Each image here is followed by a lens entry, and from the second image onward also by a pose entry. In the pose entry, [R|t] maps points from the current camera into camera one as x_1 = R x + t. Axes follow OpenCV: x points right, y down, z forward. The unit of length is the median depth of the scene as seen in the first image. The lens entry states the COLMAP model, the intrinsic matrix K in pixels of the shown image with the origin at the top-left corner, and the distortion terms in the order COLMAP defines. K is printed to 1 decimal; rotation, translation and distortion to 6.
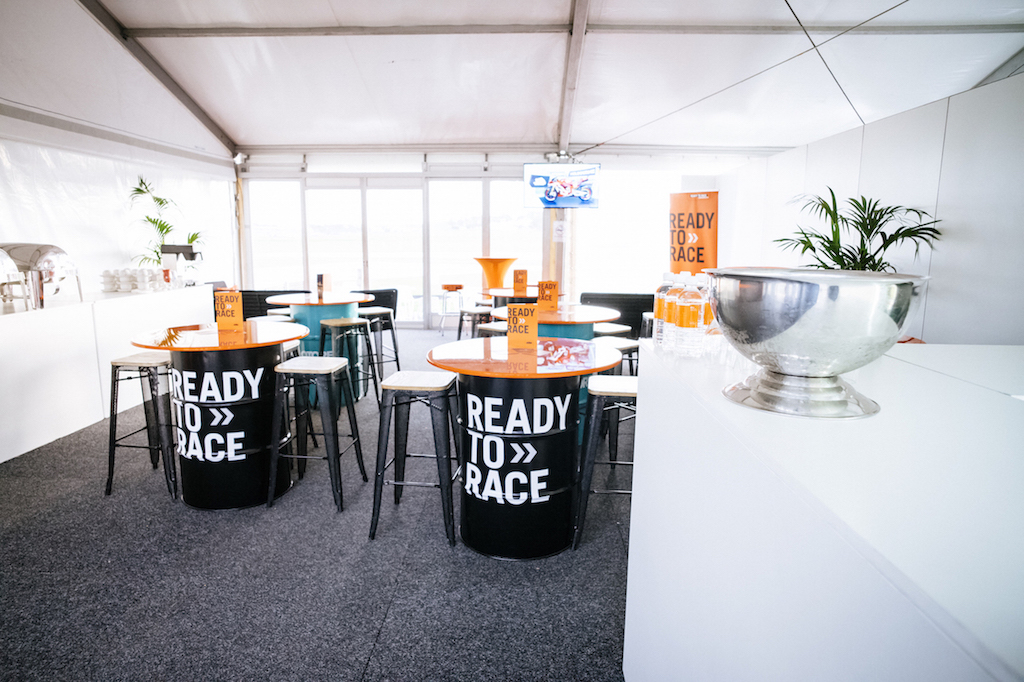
lens RADIAL K [[662.7, 0, 506.9], [0, 662.7, 344.1], [0, 0, 1]] dist [-0.004827, 0.019682]
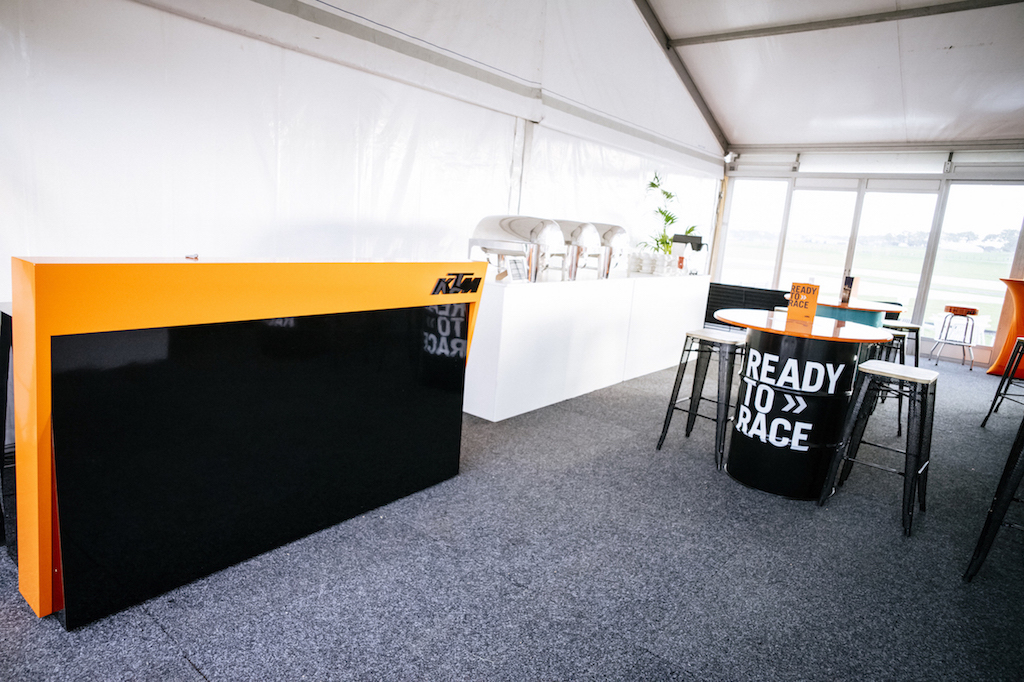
lens RADIAL K [[662.7, 0, 508.5], [0, 662.7, 339.0], [0, 0, 1]] dist [-0.004827, 0.019682]
pose [[0.796409, 0.167179, -0.581192, -0.149206], [-0.171837, 0.983976, 0.047569, 0.027778], [0.579831, 0.061986, 0.812375, -0.054562]]
